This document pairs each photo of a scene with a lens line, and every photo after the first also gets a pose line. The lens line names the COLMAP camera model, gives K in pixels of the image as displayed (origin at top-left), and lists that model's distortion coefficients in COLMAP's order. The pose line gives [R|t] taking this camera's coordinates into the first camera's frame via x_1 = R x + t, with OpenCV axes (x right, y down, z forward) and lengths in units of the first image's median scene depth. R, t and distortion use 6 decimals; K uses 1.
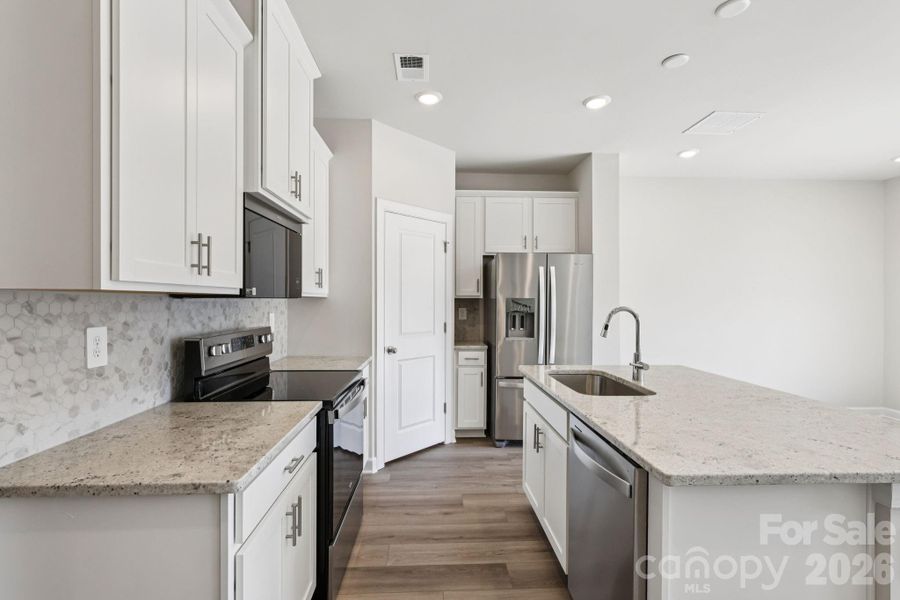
lens RADIAL K [[417.9, 0, 449.4], [0, 417.9, 300.9], [0, 0, 1]] dist [-0.000988, -0.000686]
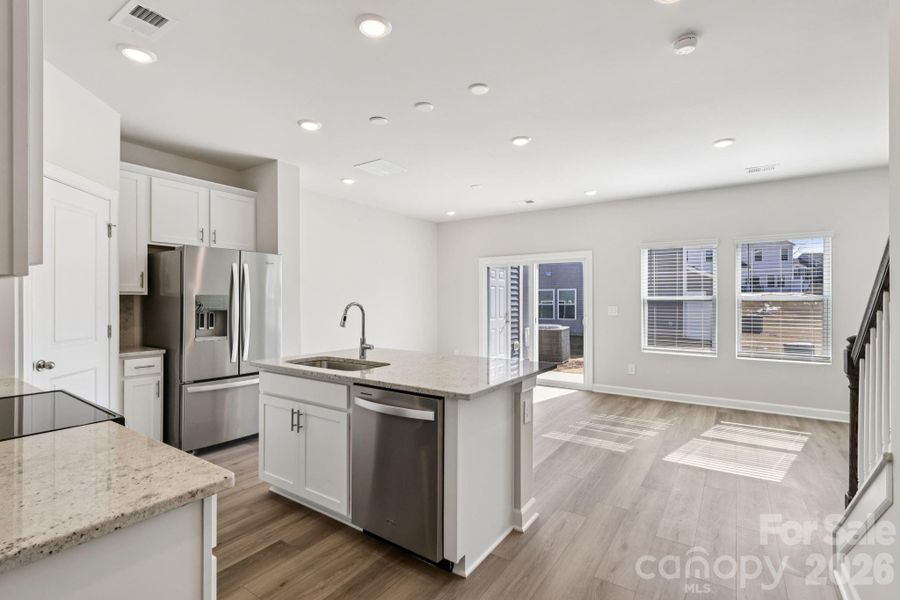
lens RADIAL K [[417.9, 0, 455.7], [0, 417.9, 298.5], [0, 0, 1]] dist [-0.000988, -0.000686]
pose [[0.595730, 0.001042, 0.803184, -0.351633], [0.001228, 0.999997, -0.002208, 0.005153], [-0.803184, 0.002302, 0.595726, -0.006604]]
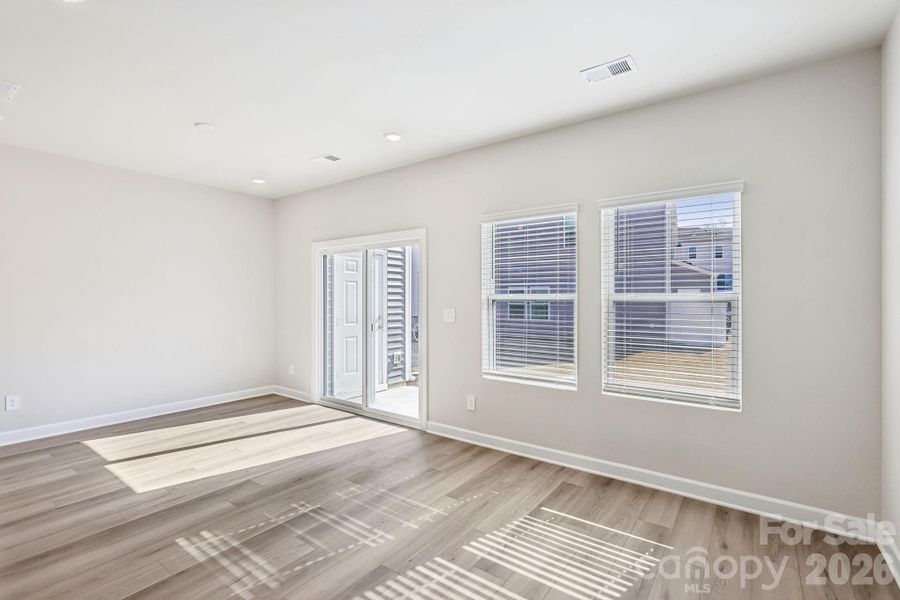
lens RADIAL K [[417.9, 0, 451.7], [0, 417.9, 299.9], [0, 0, 1]] dist [-0.000988, -0.000686]
pose [[0.631959, -0.003621, 0.774994, 0.724240], [0.001575, 0.999993, 0.003388, 0.006331], [-0.775000, -0.000920, 0.631960, -0.306170]]
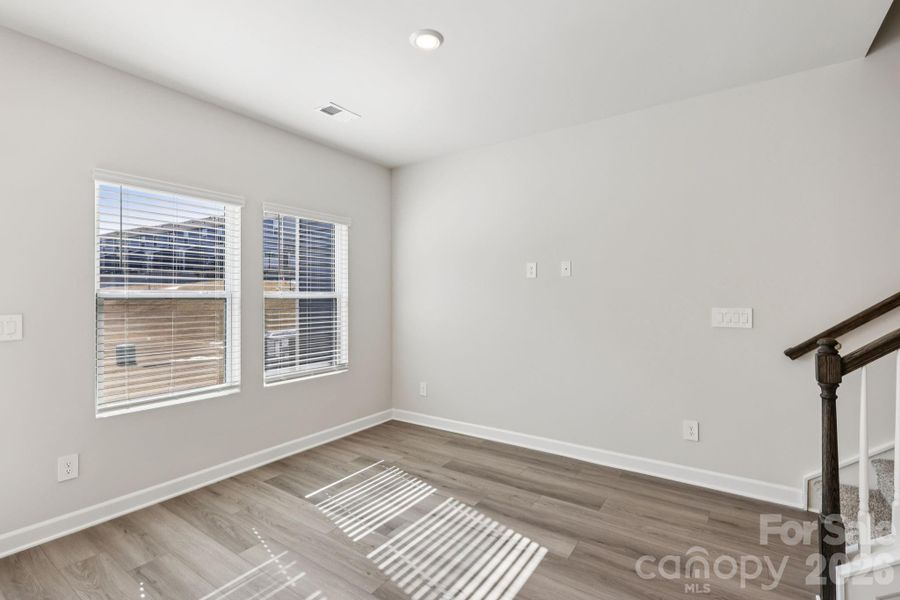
lens RADIAL K [[417.9, 0, 448.2], [0, 417.9, 296.7], [0, 0, 1]] dist [-0.000988, -0.000686]
pose [[-0.789400, -0.000353, 0.613879, 0.715109], [0.002167, 0.999992, 0.003361, 0.005514], [-0.613875, 0.003984, -0.789393, 0.726672]]
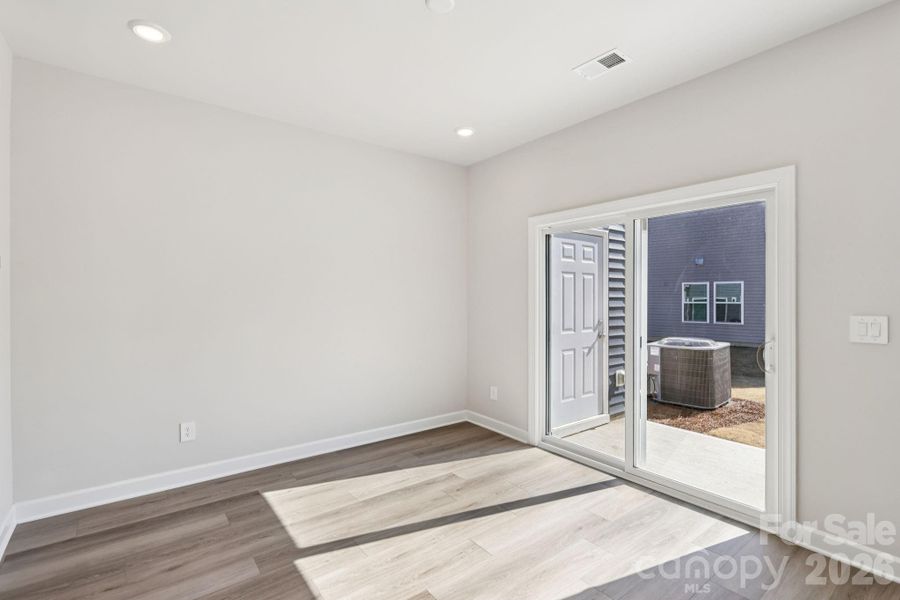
lens RADIAL K [[417.9, 0, 451.1], [0, 417.9, 299.2], [0, 0, 1]] dist [-0.000988, -0.000686]
pose [[0.824098, -0.005966, 0.566416, 0.827912], [0.003288, 0.999978, 0.005750, 0.004858], [-0.566438, -0.002876, 0.824099, 0.434471]]
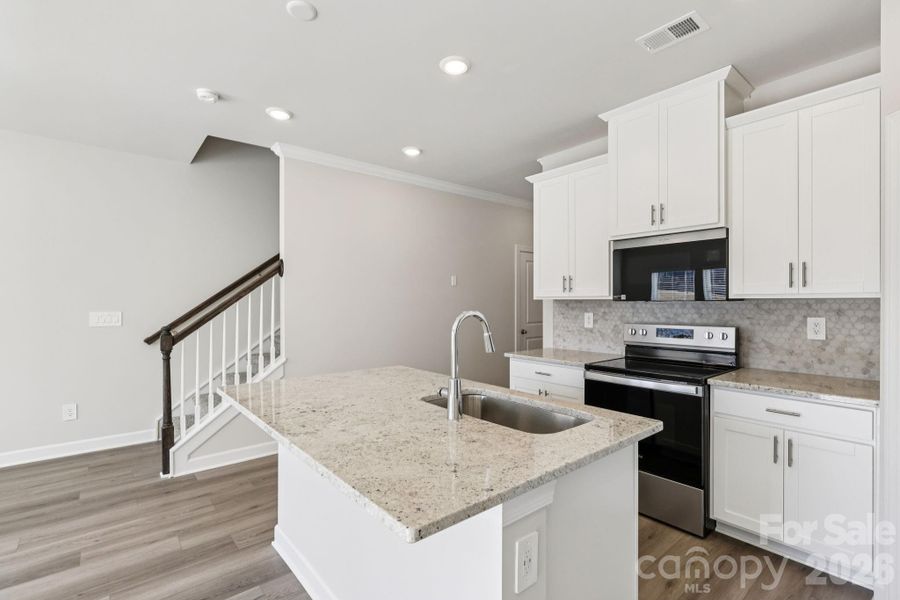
lens RADIAL K [[417.9, 0, 446.6], [0, 417.9, 301.6], [0, 0, 1]] dist [-0.000988, -0.000686]
pose [[-0.800028, -0.005918, -0.599934, 0.722280], [-0.005217, 0.999982, -0.002907, 0.002066], [0.599940, 0.000804, -0.800044, 1.267785]]
